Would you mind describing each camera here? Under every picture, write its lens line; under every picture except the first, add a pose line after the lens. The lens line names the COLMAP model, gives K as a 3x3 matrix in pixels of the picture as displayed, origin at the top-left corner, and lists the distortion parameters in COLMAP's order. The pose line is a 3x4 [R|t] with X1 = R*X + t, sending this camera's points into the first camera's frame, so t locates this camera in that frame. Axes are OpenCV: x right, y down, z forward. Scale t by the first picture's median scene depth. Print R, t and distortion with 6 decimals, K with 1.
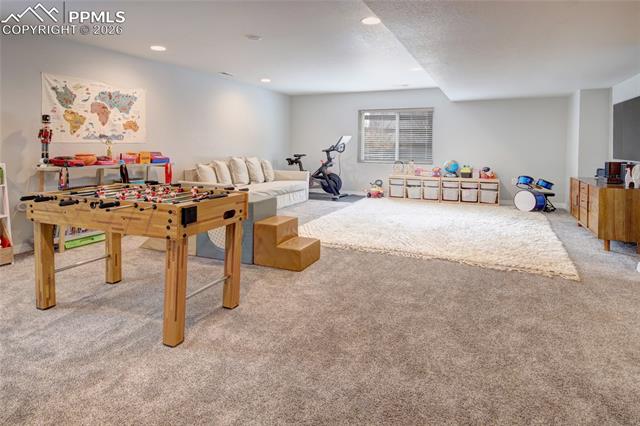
lens RADIAL K [[355.0, 0, 320.5], [0, 355.0, 212.4], [0, 0, 1]] dist [-0.003694, -0.000178]
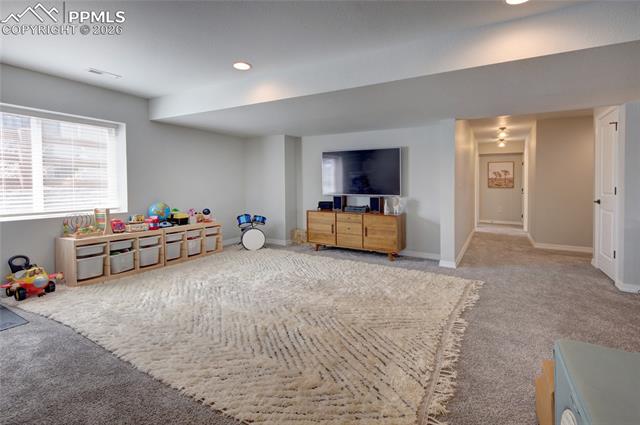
lens RADIAL K [[311.8, 0, 307.7], [0, 311.8, 187.8], [0, 0, 1]] dist [-0.014251, -0.000729]
pose [[0.176226, -0.022660, 0.984089, -0.202912], [0.190715, 0.981578, -0.011550, -0.117197], [-0.965698, 0.189716, 0.177301, 0.603375]]
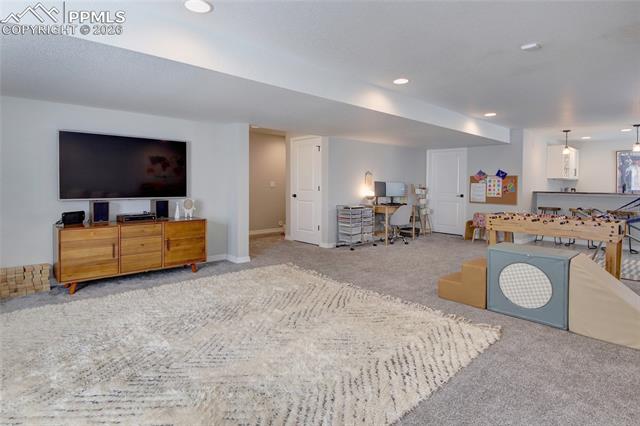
lens RADIAL K [[317.4, 0, 311.4], [0, 317.4, 189.0], [0, 0, 1]] dist [-0.039040, -0.002251]
pose [[-0.891631, -0.023606, 0.452147, -0.029146], [0.071423, 0.978803, 0.191948, -0.169771], [-0.447094, 0.203441, -0.871045, 0.875695]]
